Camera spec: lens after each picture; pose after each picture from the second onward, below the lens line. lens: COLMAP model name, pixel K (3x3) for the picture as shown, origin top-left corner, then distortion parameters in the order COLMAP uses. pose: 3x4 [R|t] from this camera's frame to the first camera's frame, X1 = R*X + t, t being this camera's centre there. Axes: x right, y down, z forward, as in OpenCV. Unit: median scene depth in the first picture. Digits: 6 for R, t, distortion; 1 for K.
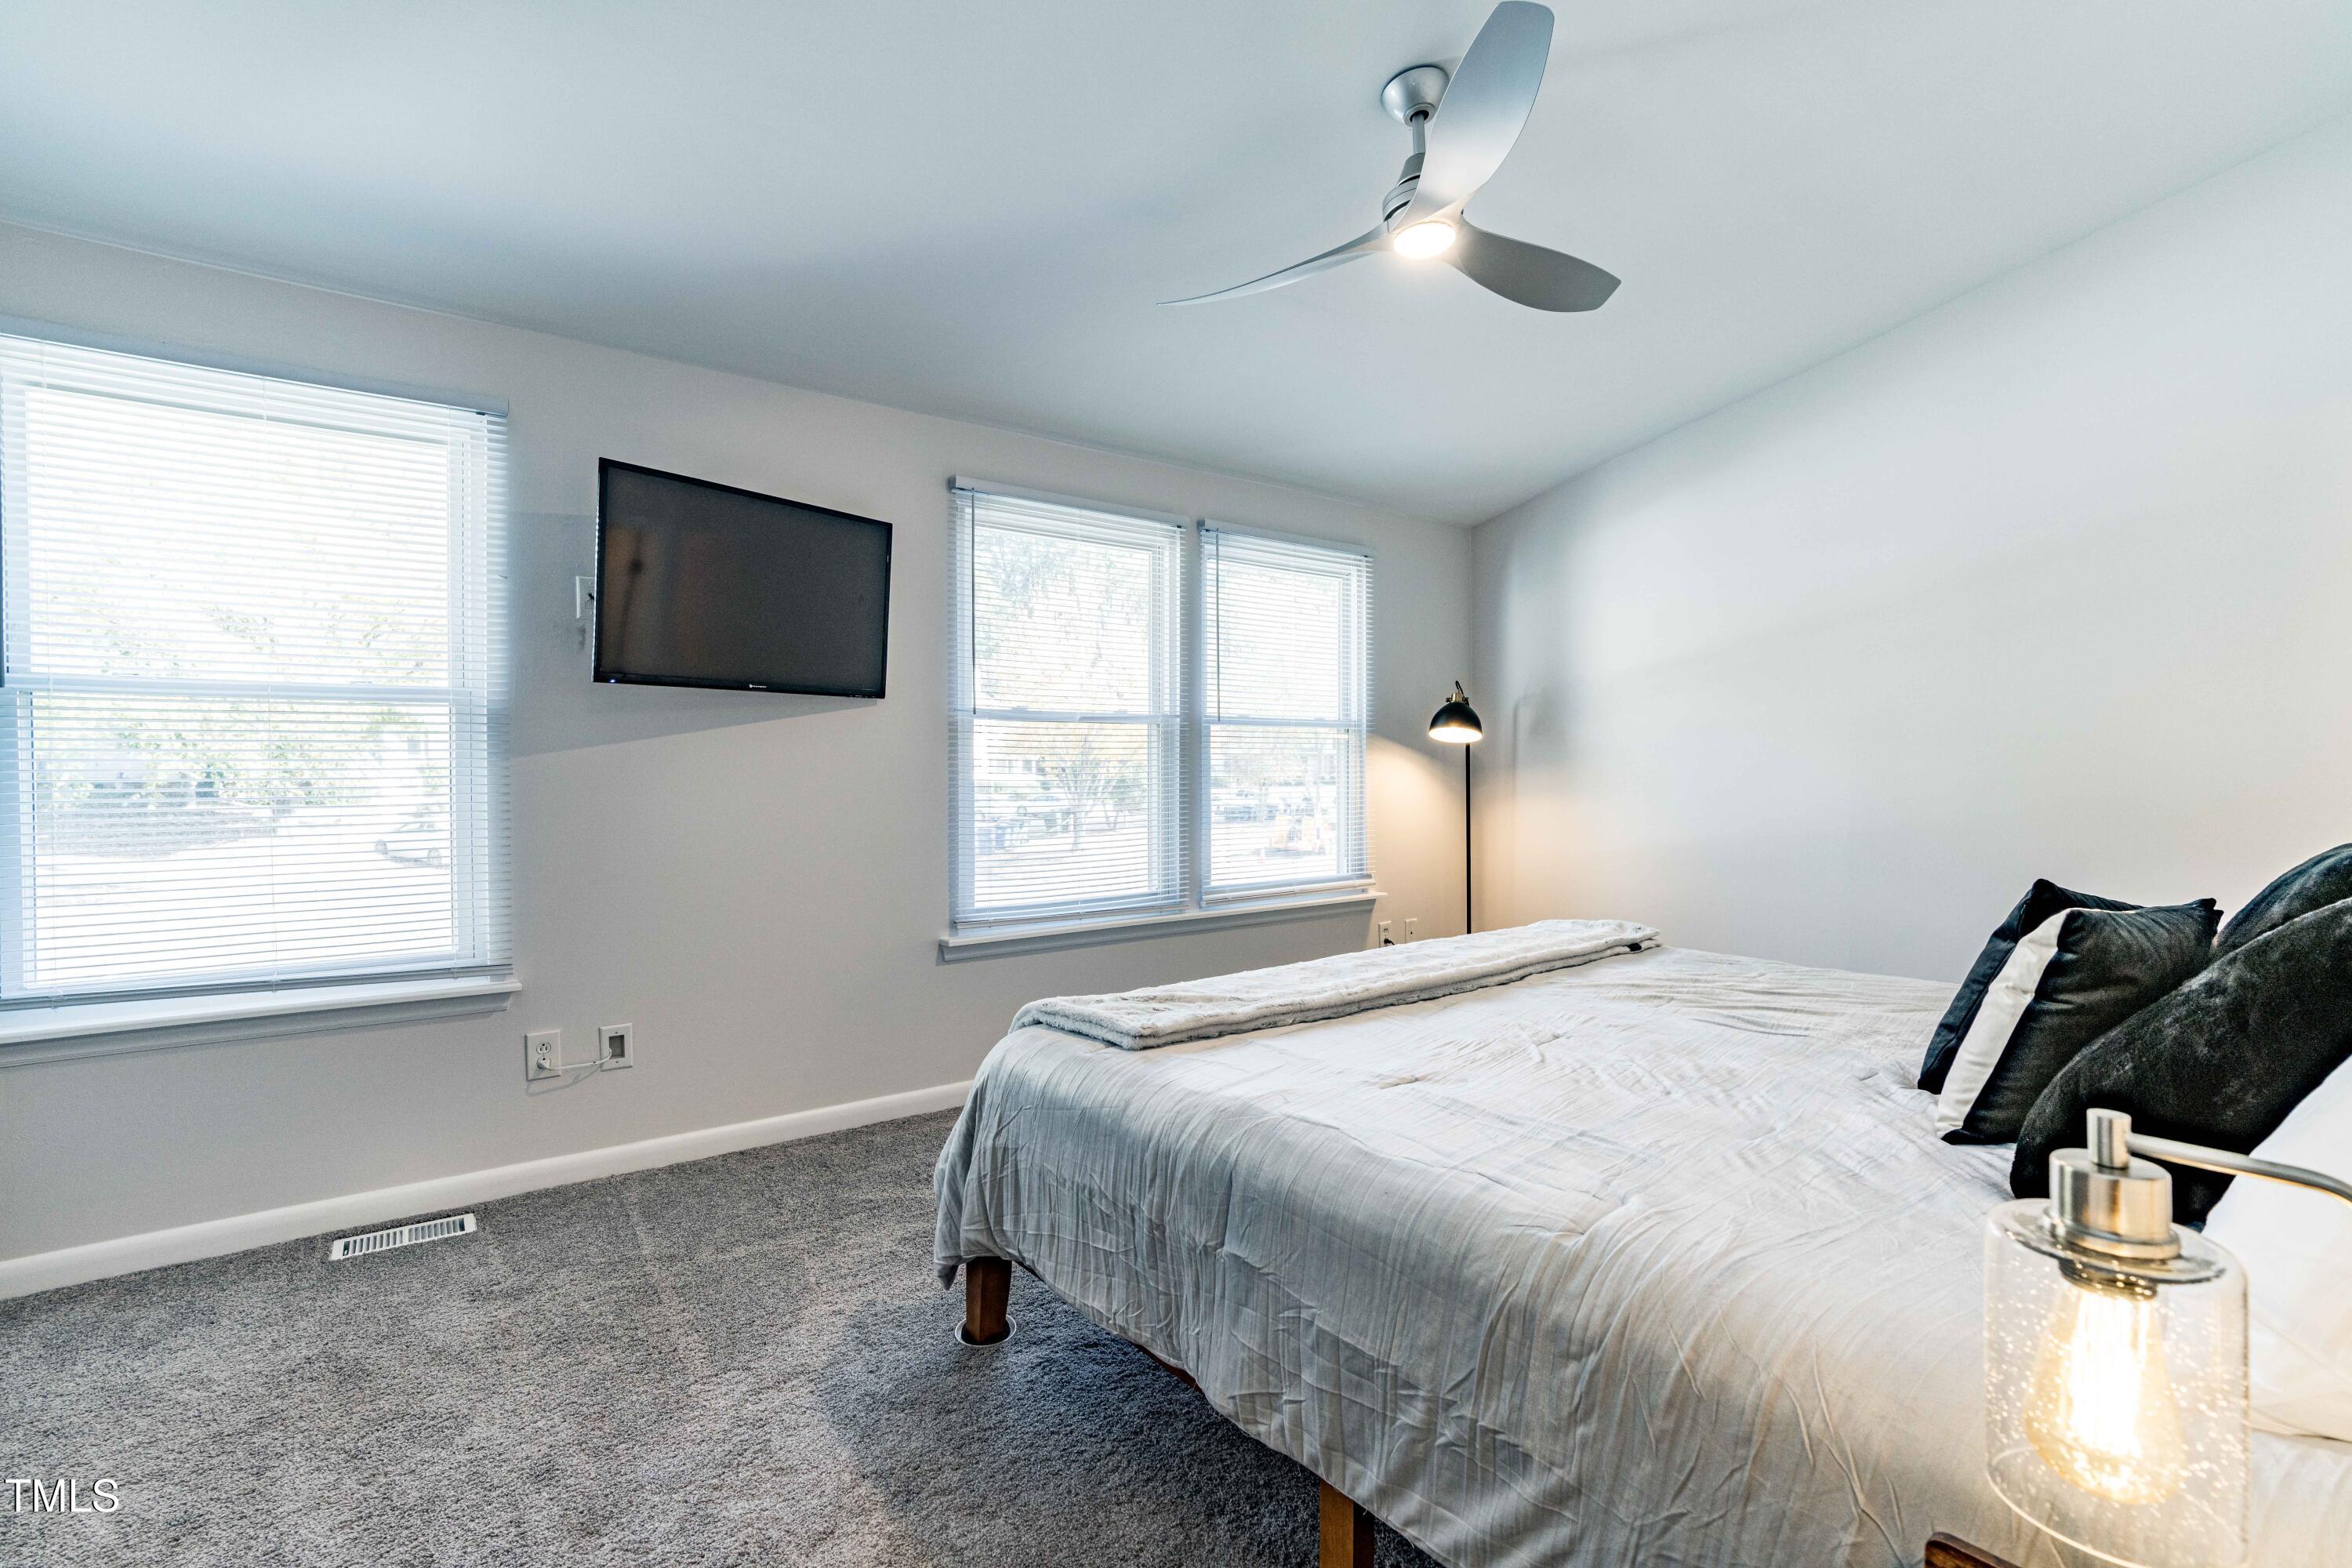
lens RADIAL K [[1105.8, 0, 1176.0], [0, 1105.8, 784.0], [0, 0, 1]] dist [-0.028751, -0.000047]
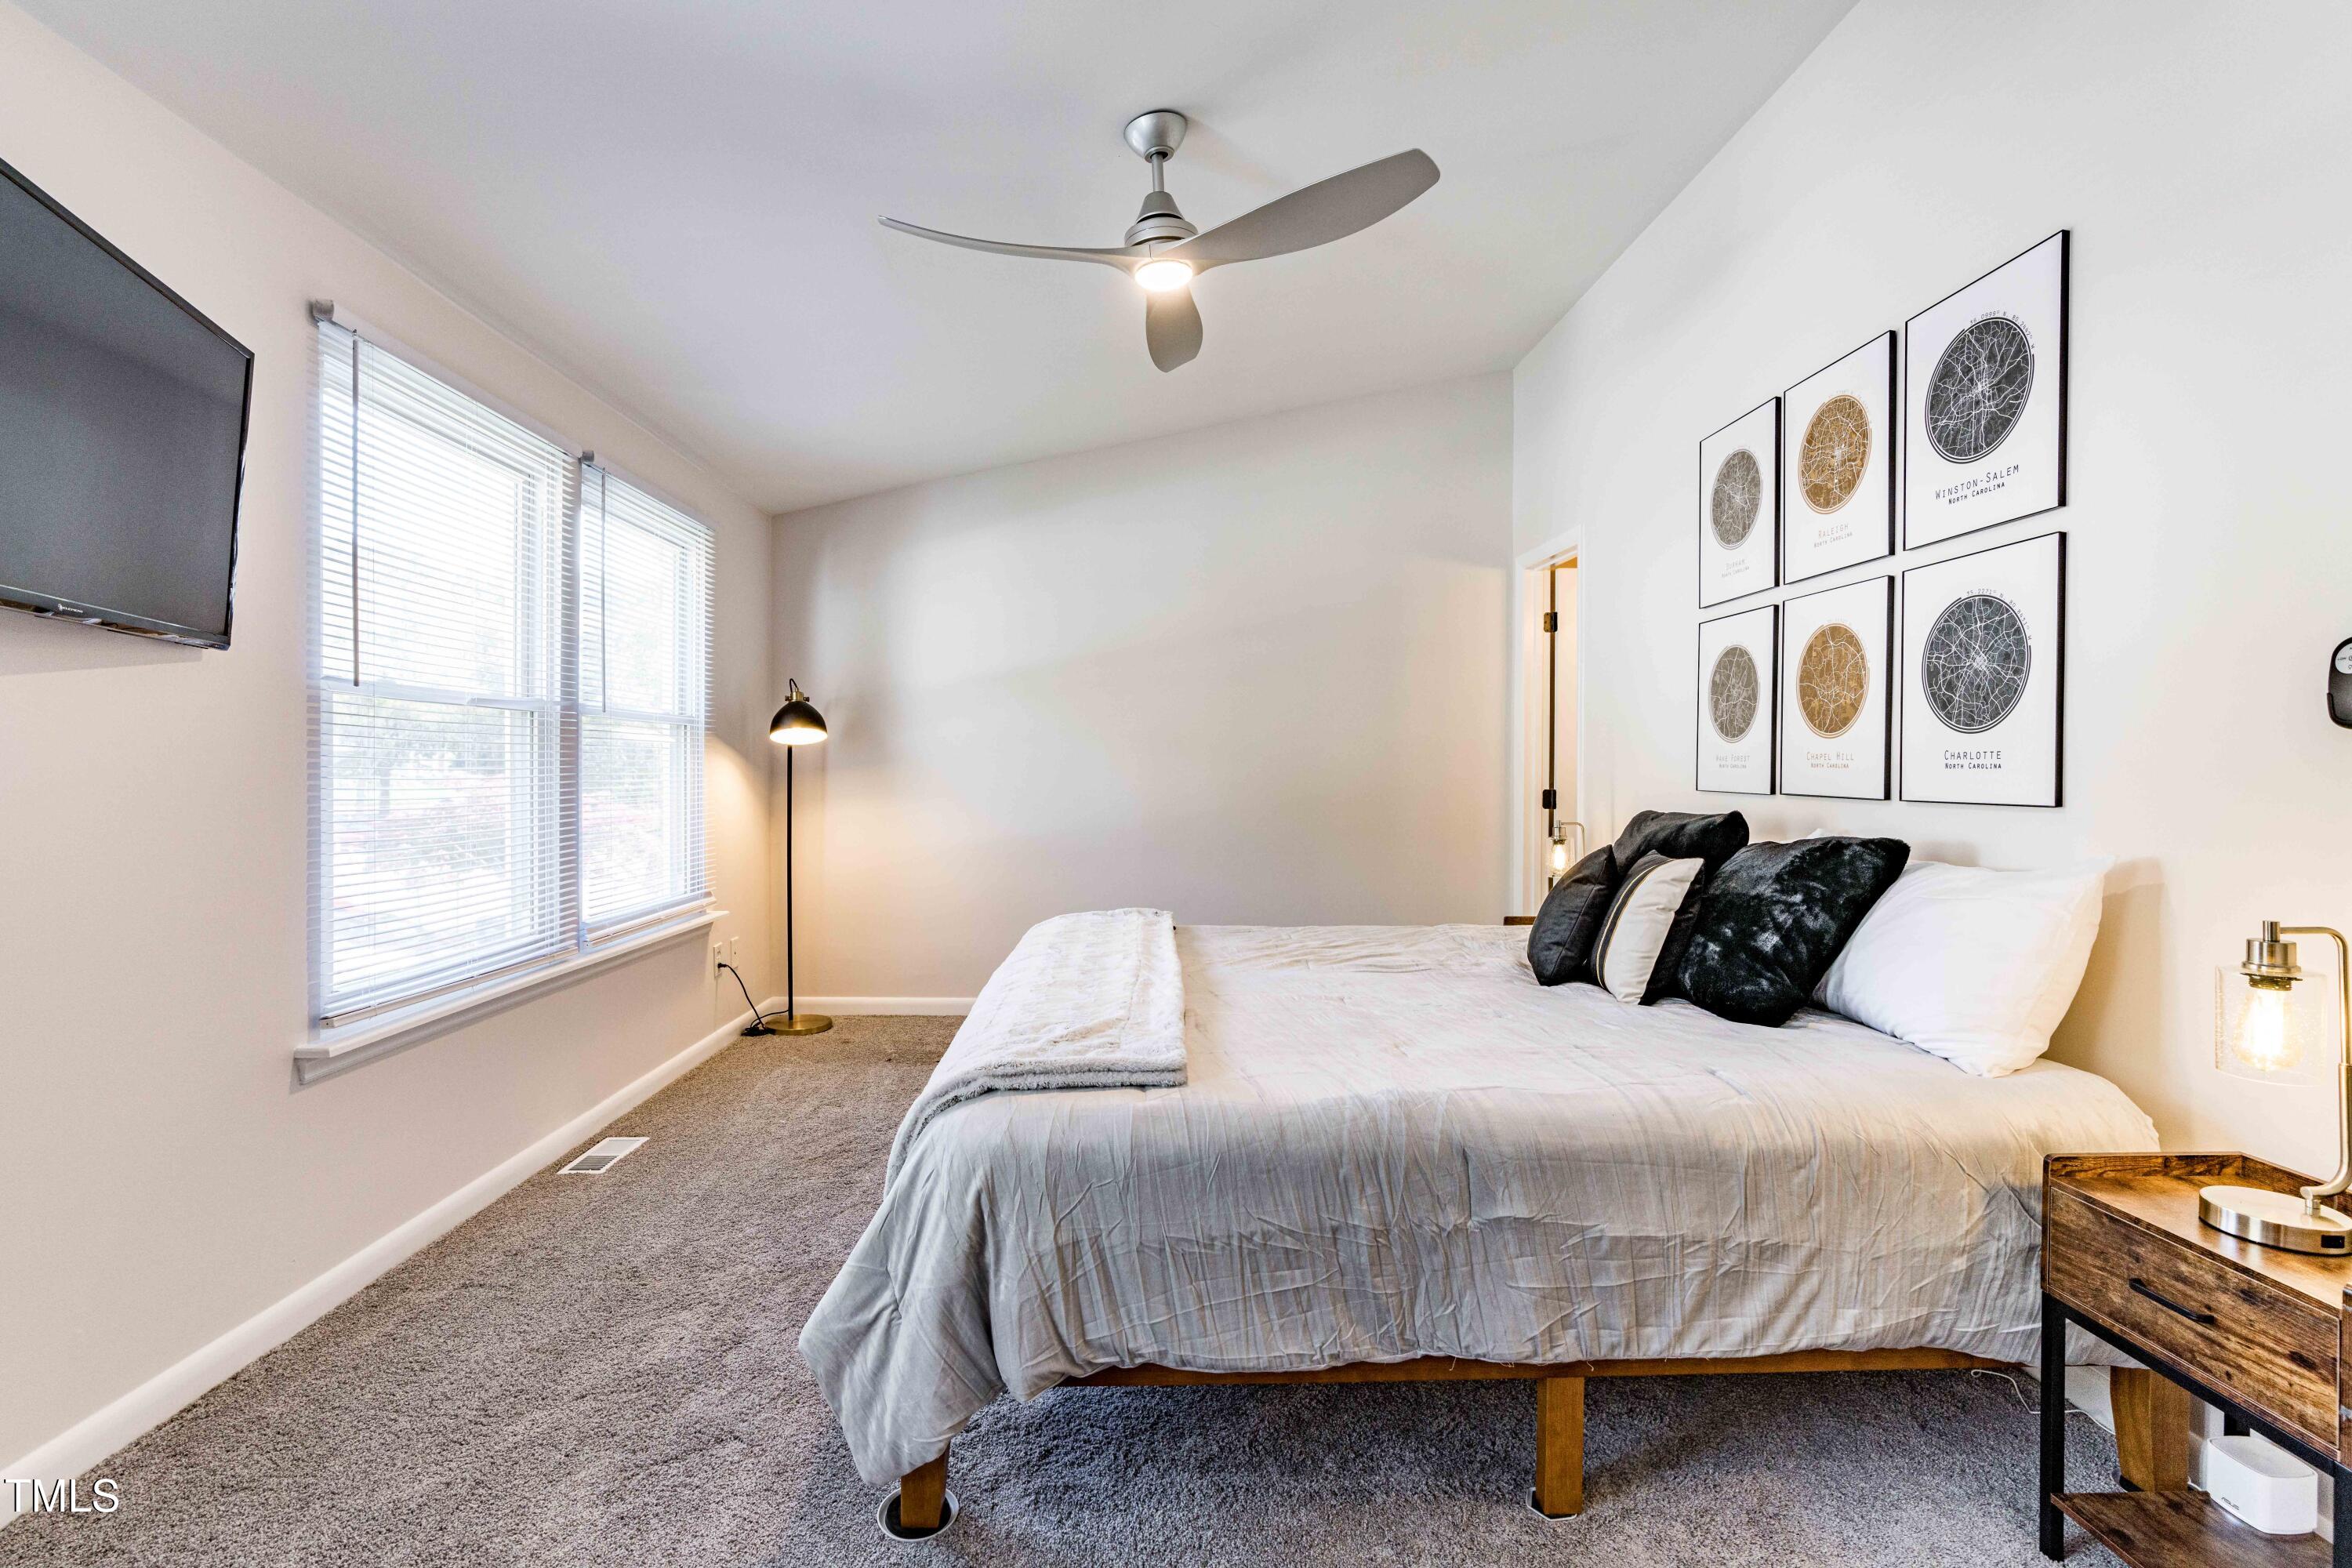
lens RADIAL K [[1090.7, 0, 1176.0], [0, 1090.7, 784.0], [0, 0, 1]] dist [-0.024708, 0.000146]
pose [[0.575750, -0.005335, 0.817609, -0.453407], [0.005575, 0.999981, 0.002600, -0.006225], [-0.817607, 0.003061, 0.575769, 0.280865]]
